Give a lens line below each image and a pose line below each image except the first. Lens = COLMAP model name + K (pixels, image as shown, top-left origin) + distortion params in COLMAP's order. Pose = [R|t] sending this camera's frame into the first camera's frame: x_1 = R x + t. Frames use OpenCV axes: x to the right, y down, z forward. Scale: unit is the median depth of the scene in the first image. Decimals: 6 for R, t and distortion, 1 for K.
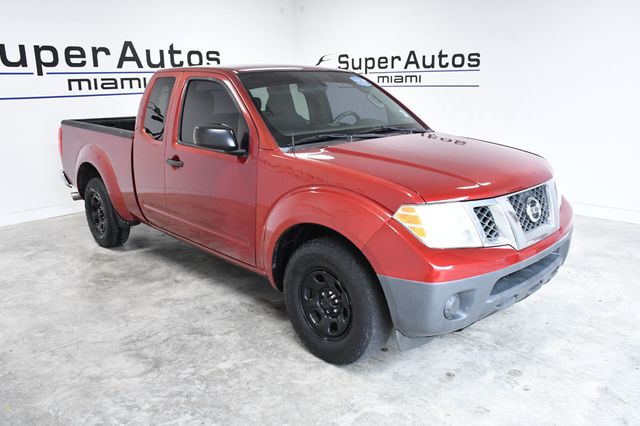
lens RADIAL K [[522.5, 0, 323.6], [0, 522.5, 216.8], [0, 0, 1]] dist [-0.113880, 0.088601]
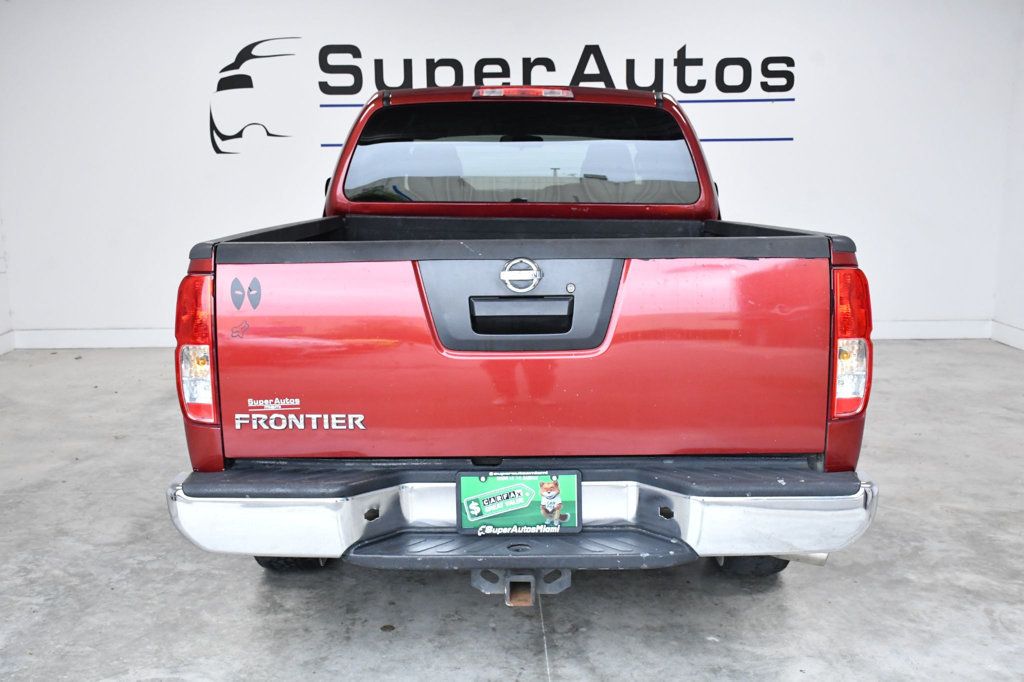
lens RADIAL K [[1150.0, 0, 507.0], [0, 1150.0, 338.1], [0, 0, 1]] dist [0.052991, 0.000000]
pose [[0.708923, 0.130474, -0.693113, 0.833314], [-0.175893, 0.984394, 0.005401, -0.053149], [0.683001, 0.118085, 0.720809, 0.169601]]
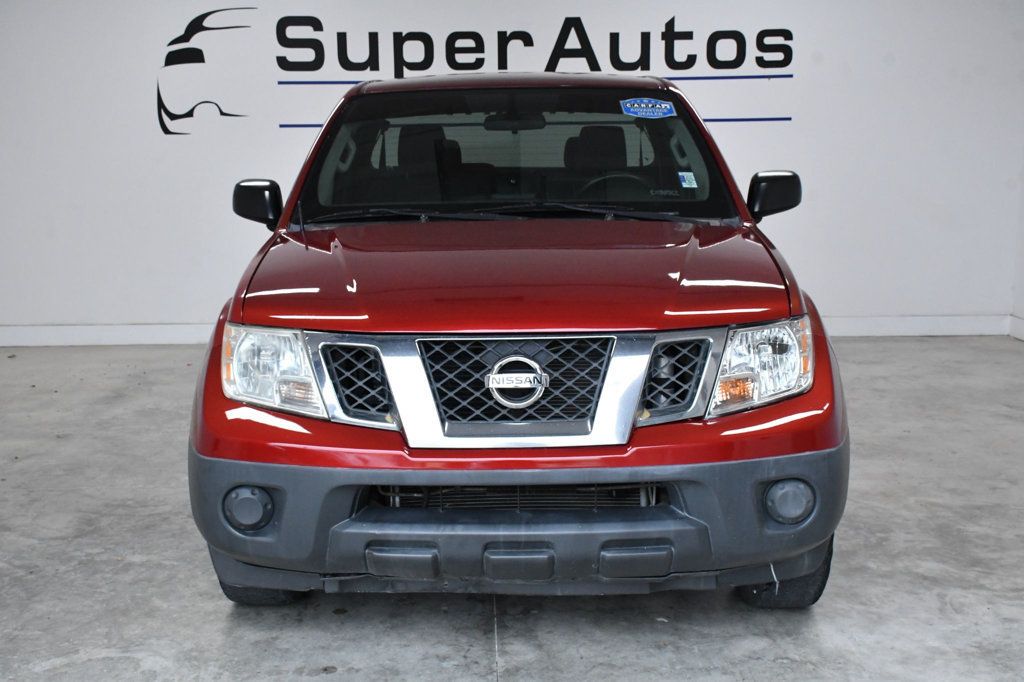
lens RADIAL K [[1329.8, 0, 507.6], [0, 1329.8, 338.8], [0, 0, 1]] dist [0.145811, 0.000000]
pose [[0.712391, 0.126367, -0.690312, 0.977984], [-0.175116, 0.984548, -0.000488, -0.040411], [0.679583, 0.121232, 0.723512, 0.076813]]
